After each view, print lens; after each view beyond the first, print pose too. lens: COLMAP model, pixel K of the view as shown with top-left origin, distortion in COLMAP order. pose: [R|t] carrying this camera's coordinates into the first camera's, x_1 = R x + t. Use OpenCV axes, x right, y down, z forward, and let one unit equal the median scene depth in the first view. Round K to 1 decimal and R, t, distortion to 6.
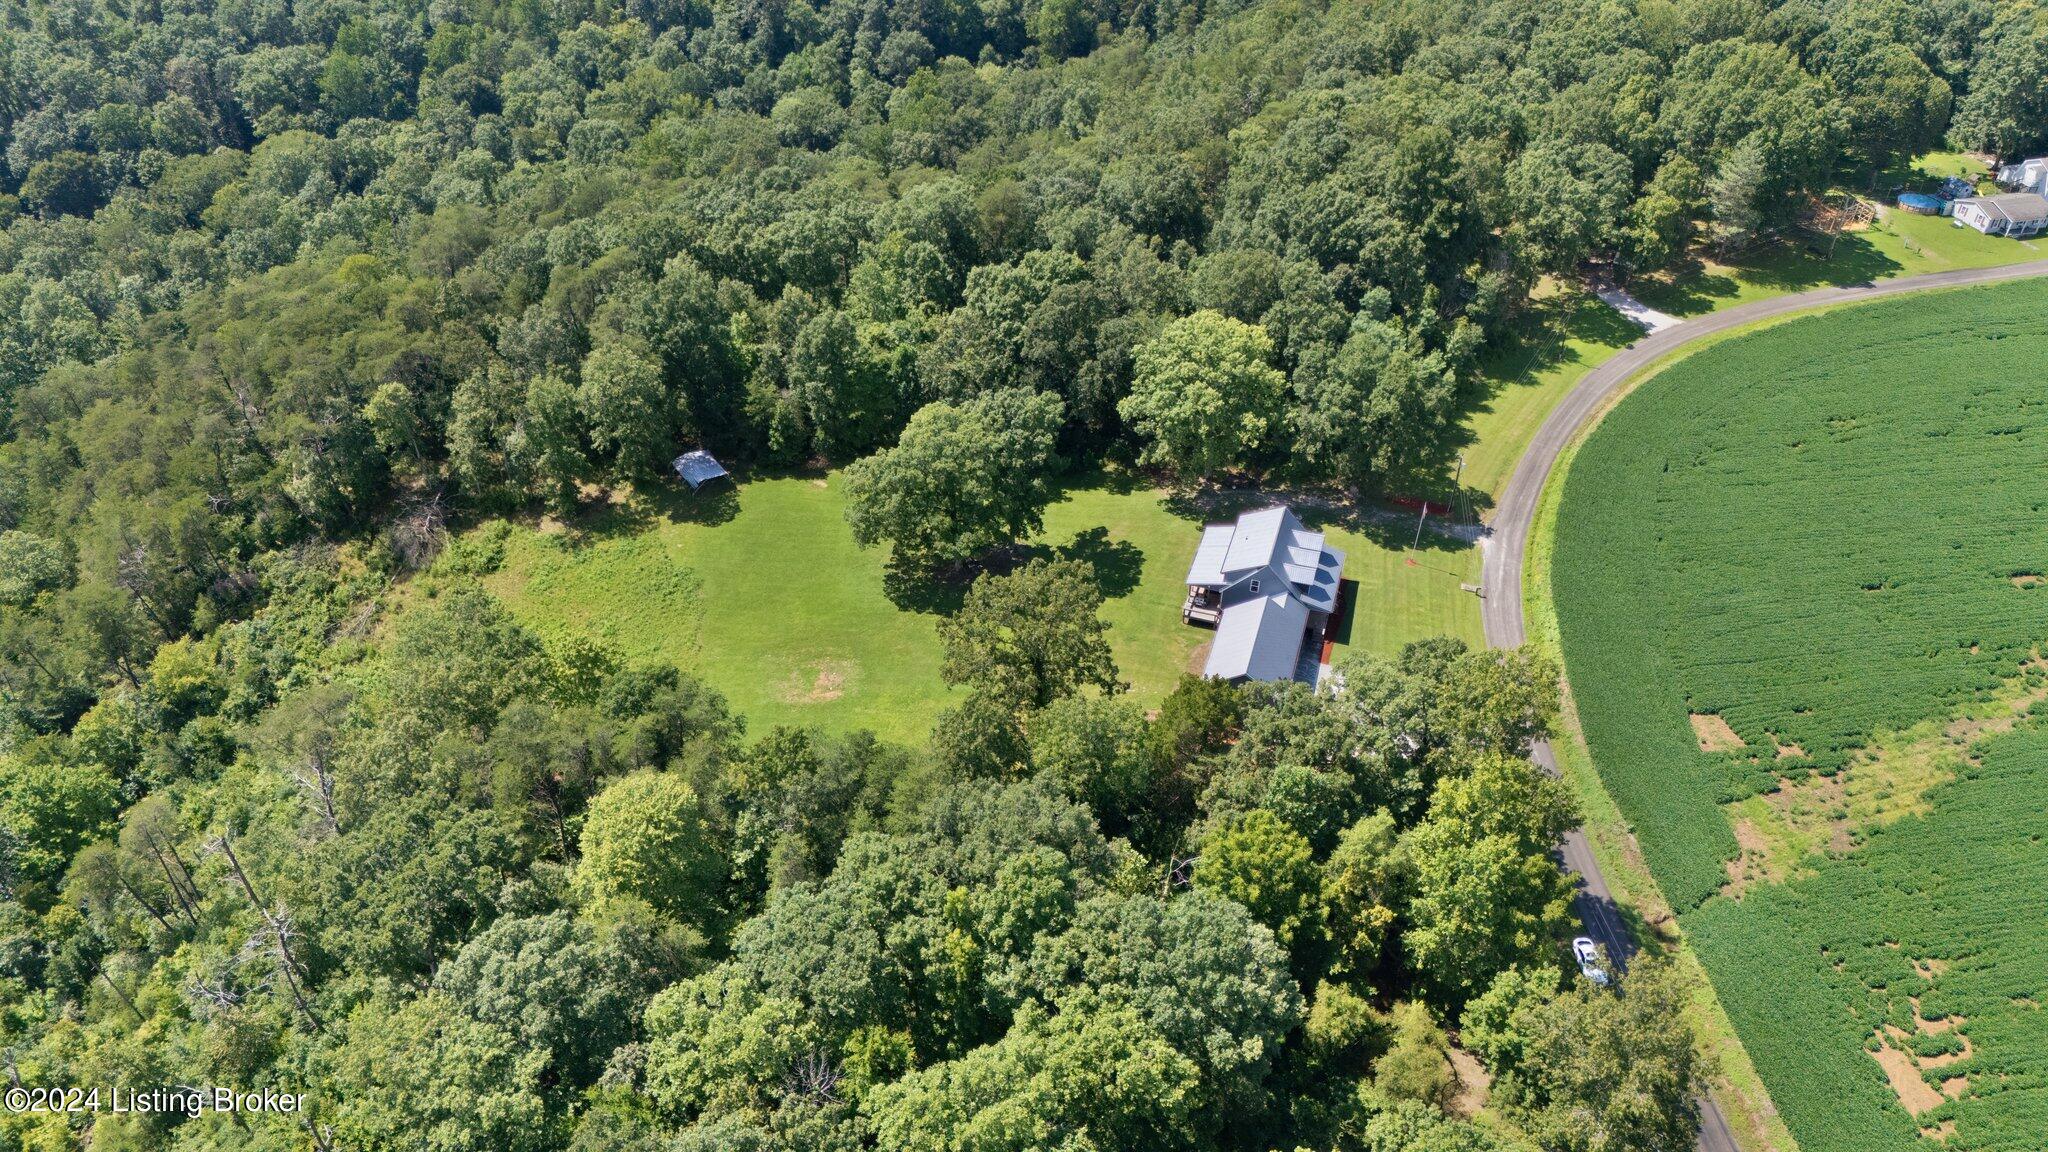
lens RADIAL K [[1510.4, 0, 1035.5], [0, 1510.4, 579.1], [0, 0, 1]] dist [0.063280, -0.046282]
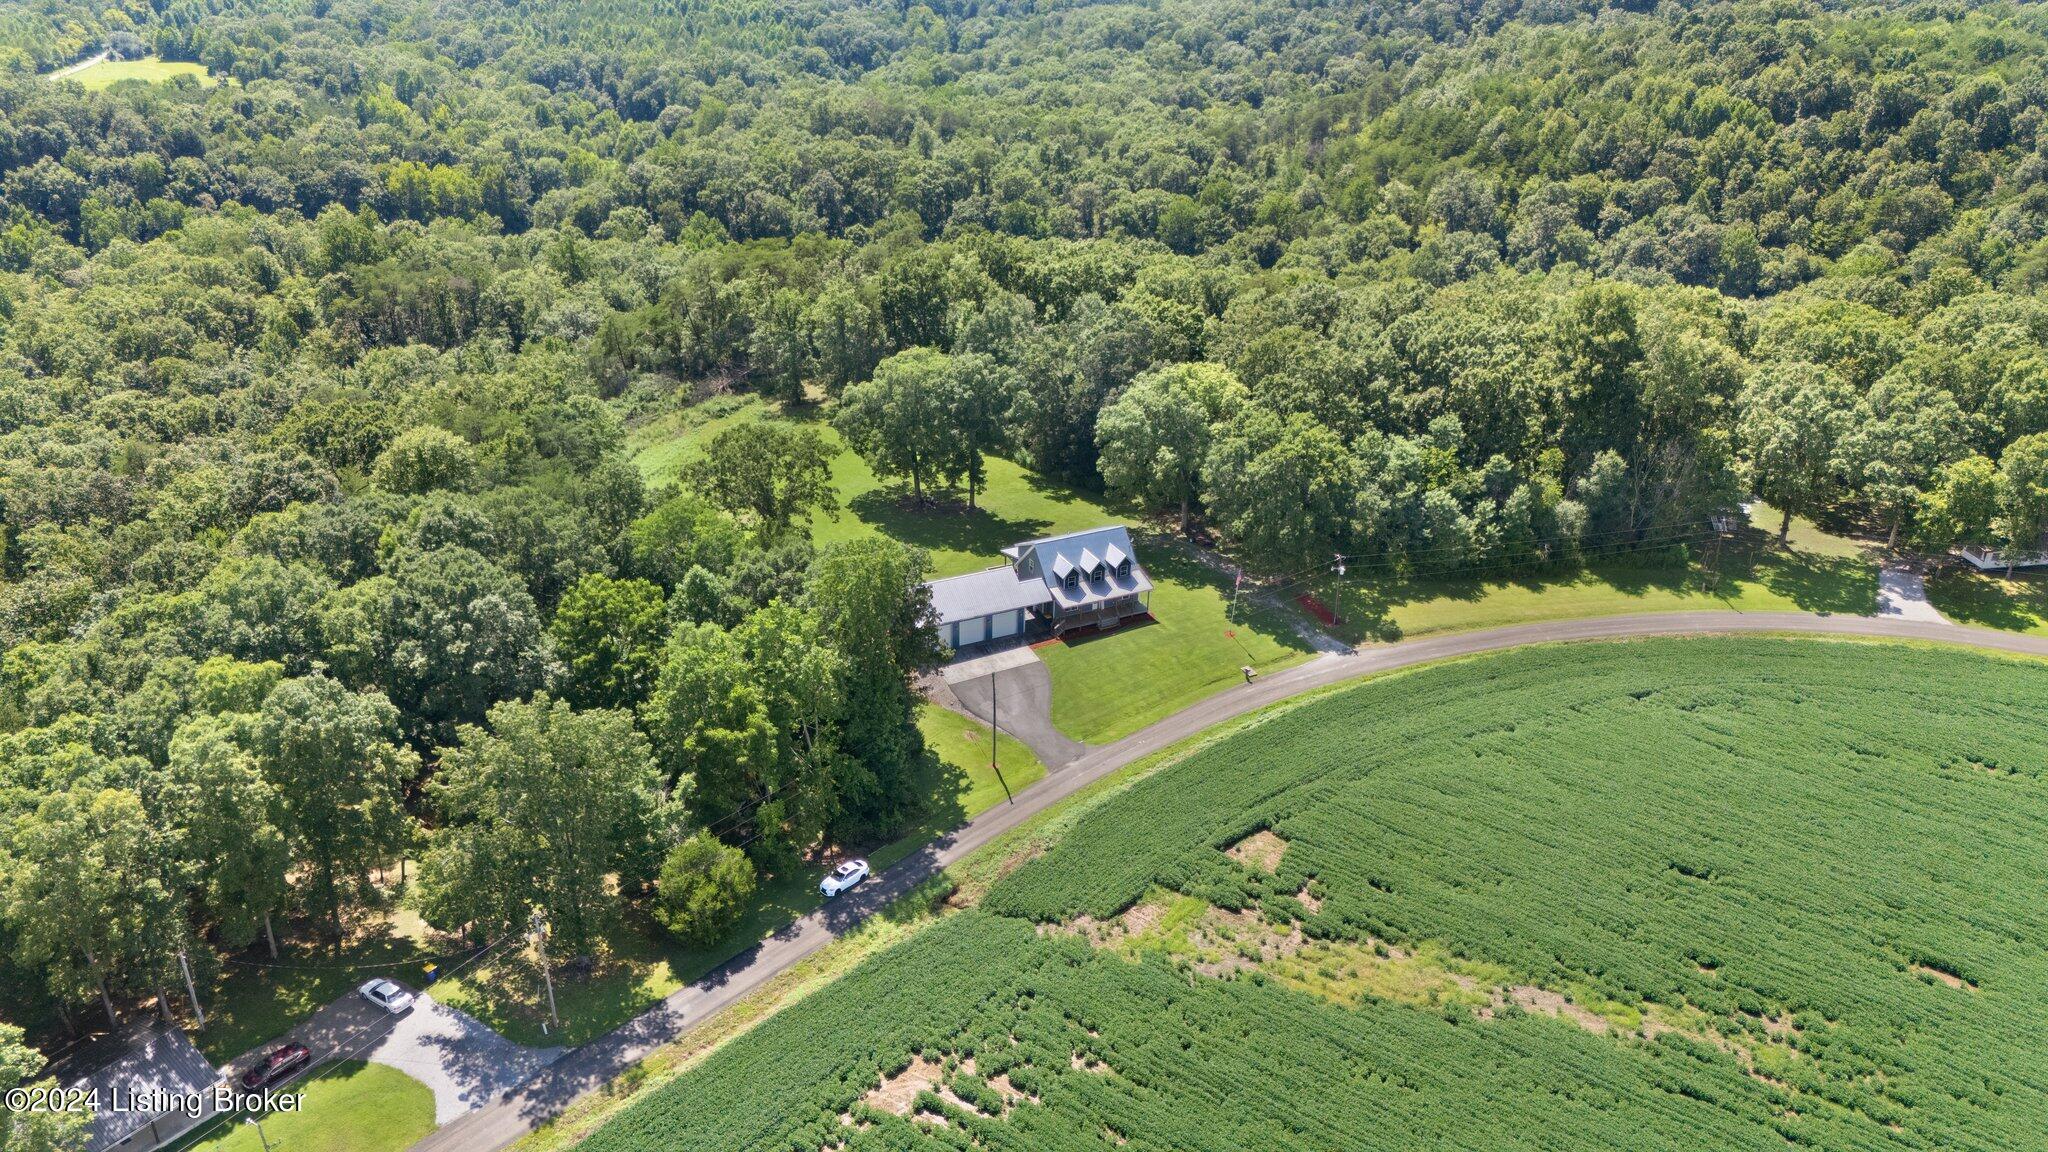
lens RADIAL K [[1510.4, 0, 1019.4], [0, 1510.4, 584.1], [0, 0, 1]] dist [0.063280, -0.046282]
pose [[0.679474, 0.319082, -0.660682, 0.737533], [-0.439592, 0.898009, -0.018394, 0.034648], [0.587430, 0.302929, 0.750440, 0.194994]]
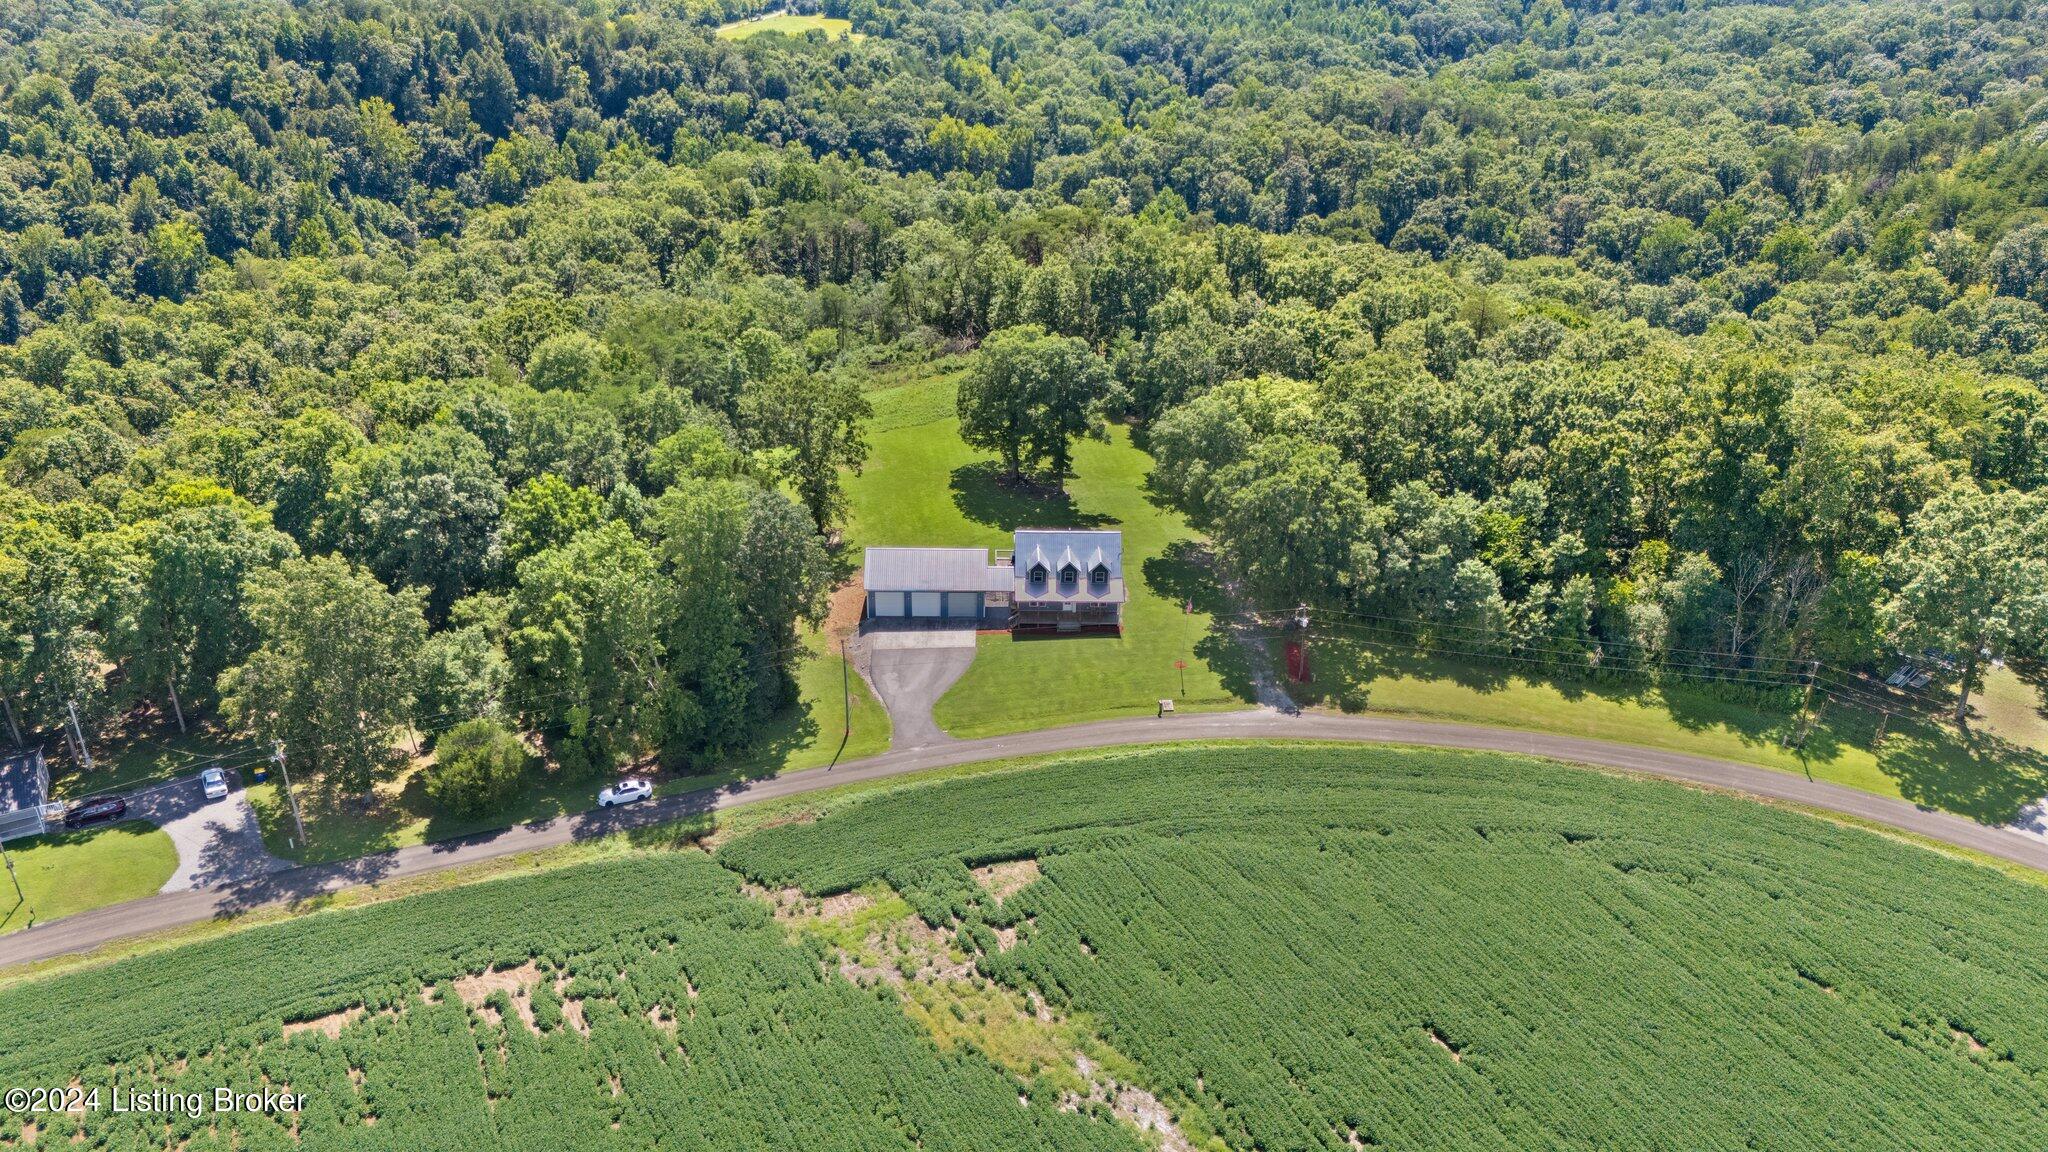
lens RADIAL K [[1510.4, 0, 1016.8], [0, 1510.4, 580.4], [0, 0, 1]] dist [0.063280, -0.046282]
pose [[0.298896, 0.424843, -0.854499, 0.907971], [-0.579530, 0.792214, 0.191161, -0.155052], [0.758160, 0.438071, 0.482999, 0.457991]]
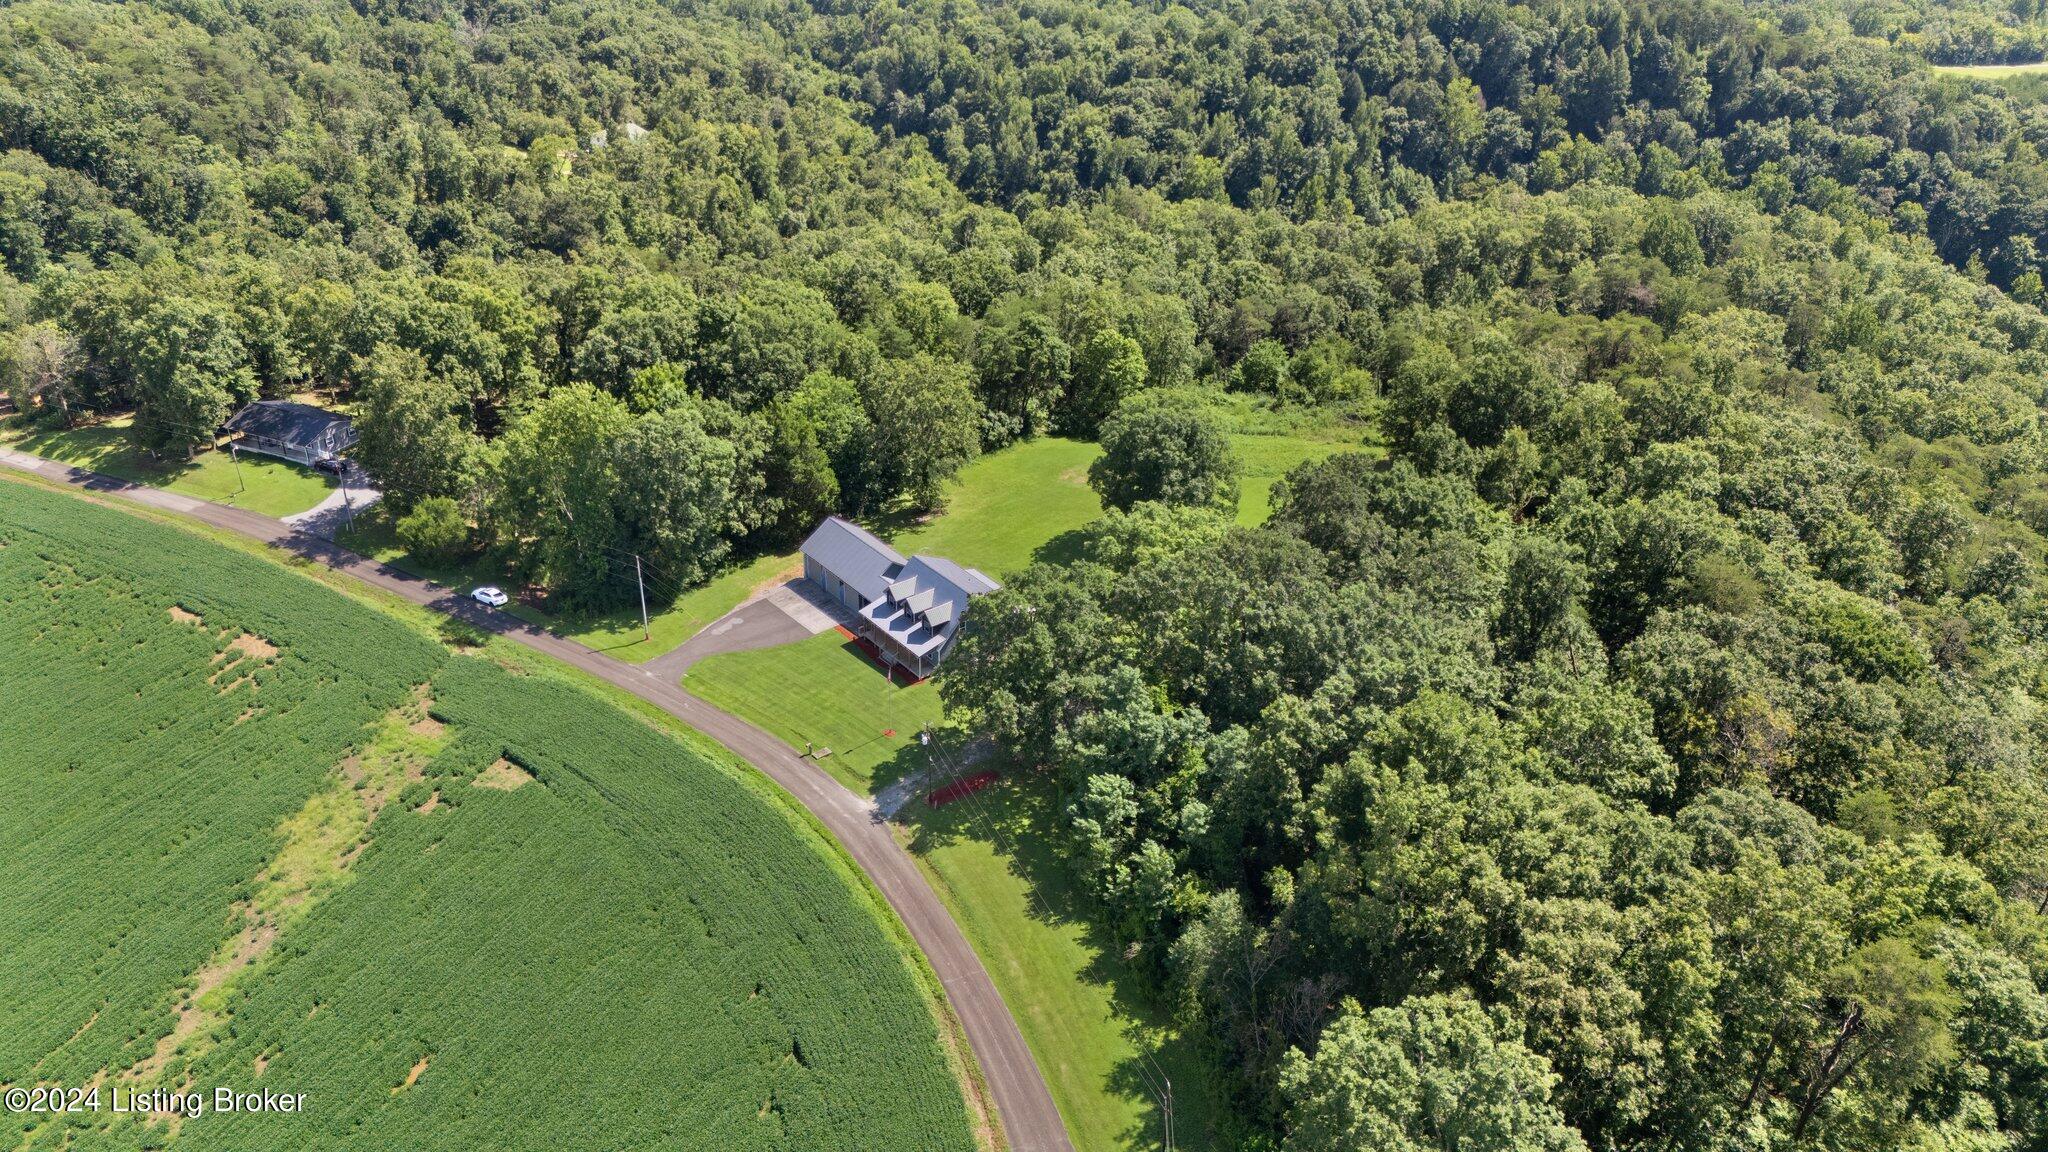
lens RADIAL K [[1510.4, 0, 1019.0], [0, 1510.4, 566.9], [0, 0, 1]] dist [0.063280, -0.046282]
pose [[-0.573297, 0.365482, -0.733317, 0.764123], [-0.518976, 0.530594, 0.670174, -0.642825], [0.634030, 0.764783, -0.114511, 1.023161]]
